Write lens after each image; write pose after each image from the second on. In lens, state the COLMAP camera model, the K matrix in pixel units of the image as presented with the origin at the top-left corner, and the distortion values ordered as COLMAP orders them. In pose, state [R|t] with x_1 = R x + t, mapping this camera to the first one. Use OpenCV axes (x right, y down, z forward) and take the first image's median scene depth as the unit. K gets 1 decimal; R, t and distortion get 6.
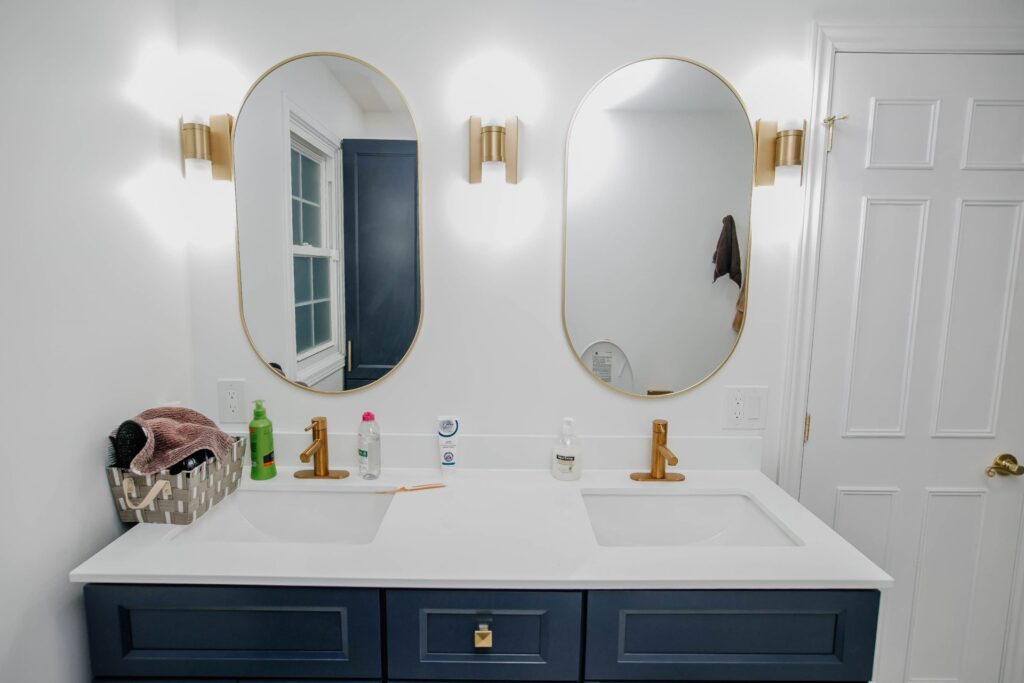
lens RADIAL K [[520.3, 0, 489.8], [0, 520.3, 351.4], [0, 0, 1]] dist [-0.004385, -0.001194]
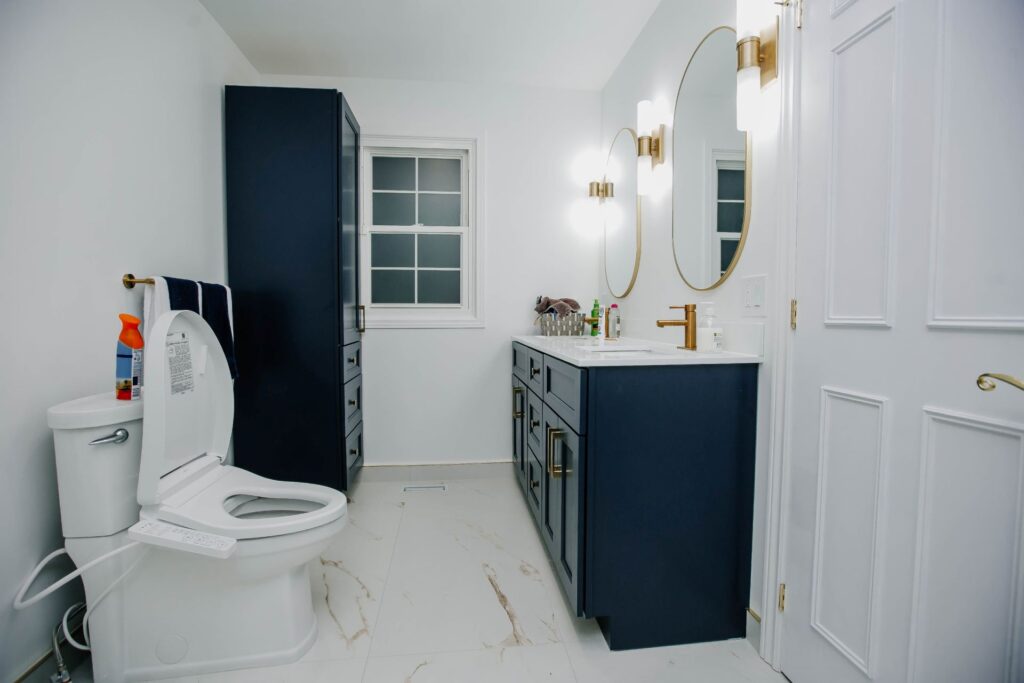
lens RADIAL K [[471.5, 0, 506.3], [0, 471.5, 338.9], [0, 0, 1]] dist [-0.058202, 0.024405]
pose [[0.119820, 0.046118, -0.991724, 1.479431], [-0.134964, 0.990404, 0.029750, 0.252446], [0.983579, 0.130282, 0.124895, 0.412456]]
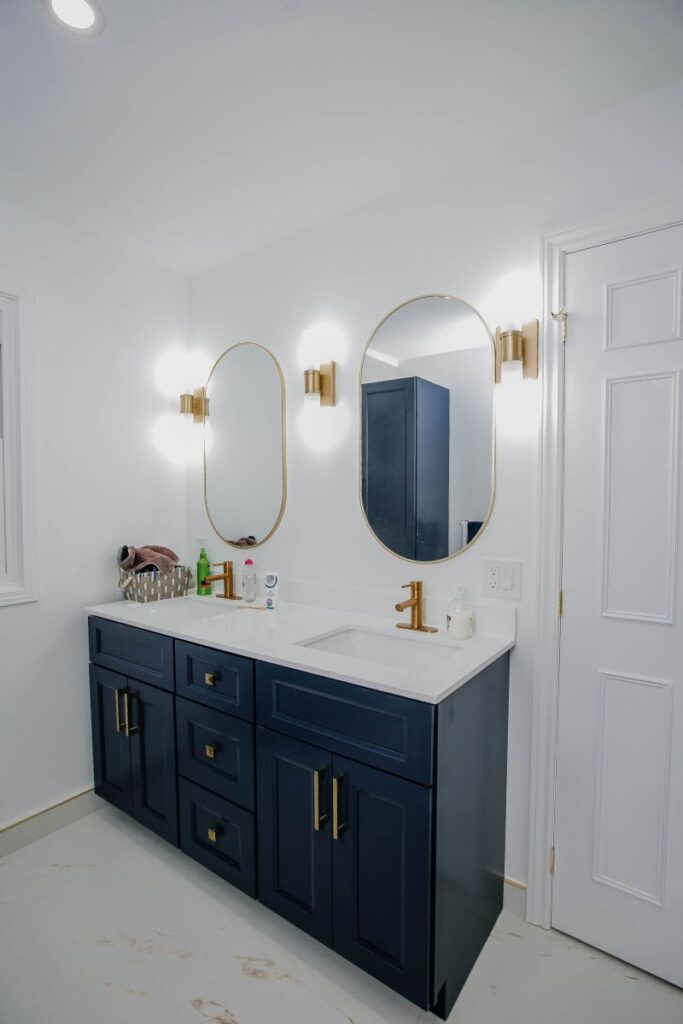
lens RADIAL K [[520.3, 0, 330.6], [0, 520.3, 525.3], [0, 0, 1]] dist [-0.004385, -0.001194]
pose [[0.798847, 0.020888, -0.601171, 0.926042], [-0.071601, 0.995594, -0.060552, 0.094207], [0.597257, 0.091416, 0.796823, -0.118511]]
